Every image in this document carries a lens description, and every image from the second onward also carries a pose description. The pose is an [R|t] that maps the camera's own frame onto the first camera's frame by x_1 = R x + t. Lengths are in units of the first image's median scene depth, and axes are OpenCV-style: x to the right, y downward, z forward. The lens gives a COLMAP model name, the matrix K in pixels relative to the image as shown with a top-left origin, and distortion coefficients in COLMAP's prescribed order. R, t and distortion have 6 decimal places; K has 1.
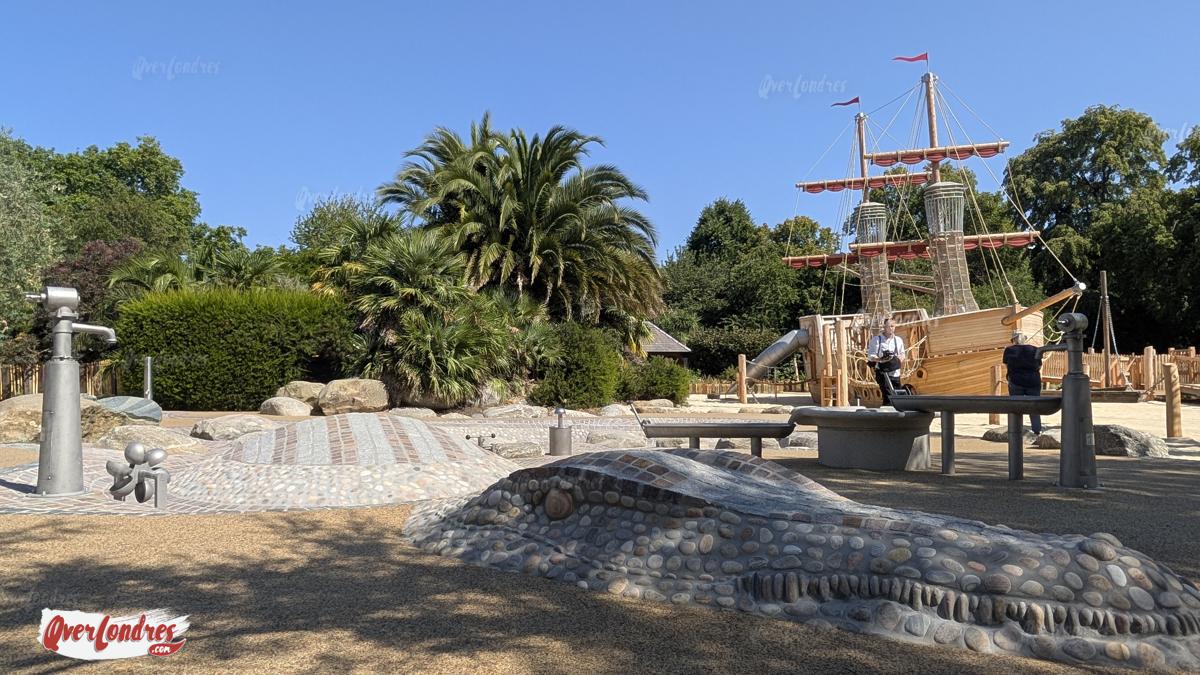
lens RADIAL K [[727.9, 0, 600.6], [0, 727.9, 337.0], [0, 0, 1]] dist [0.001122, 0.000219]
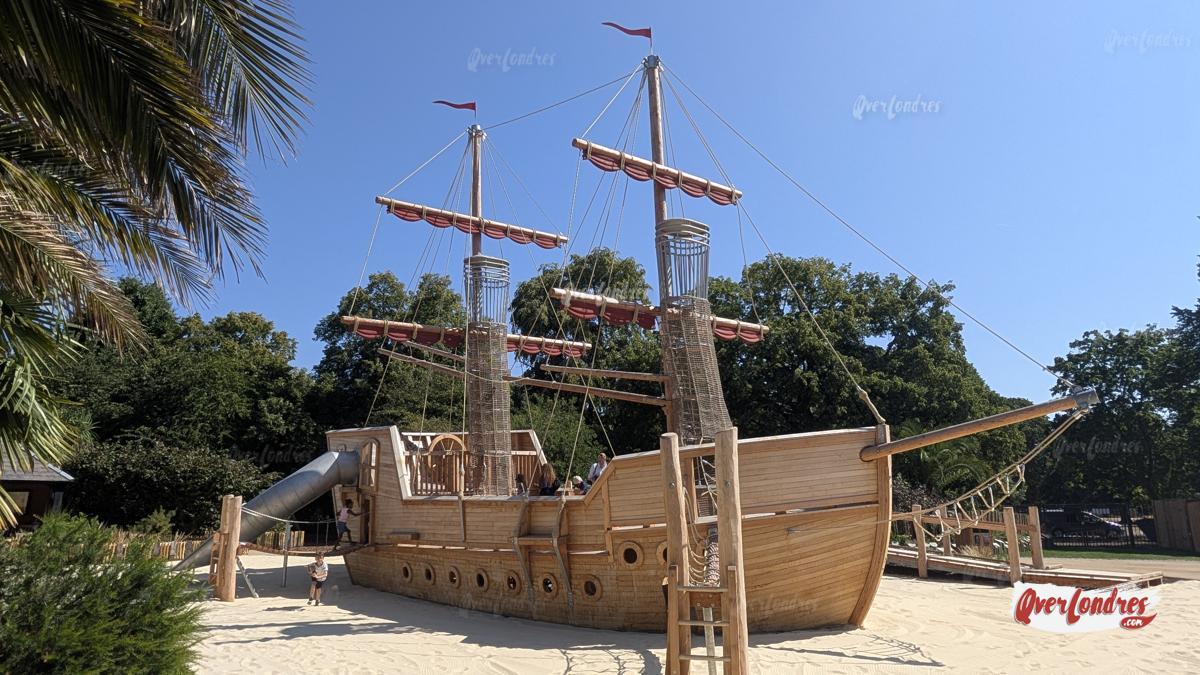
lens RADIAL K [[727.9, 0, 602.3], [0, 727.9, 348.6], [0, 0, 1]] dist [0.001122, 0.000219]
pose [[0.710027, 0.159124, 0.685960, 0.008394], [-0.045336, 0.982443, -0.180973, 0.002675], [-0.702714, 0.097397, 0.704775, 0.238392]]
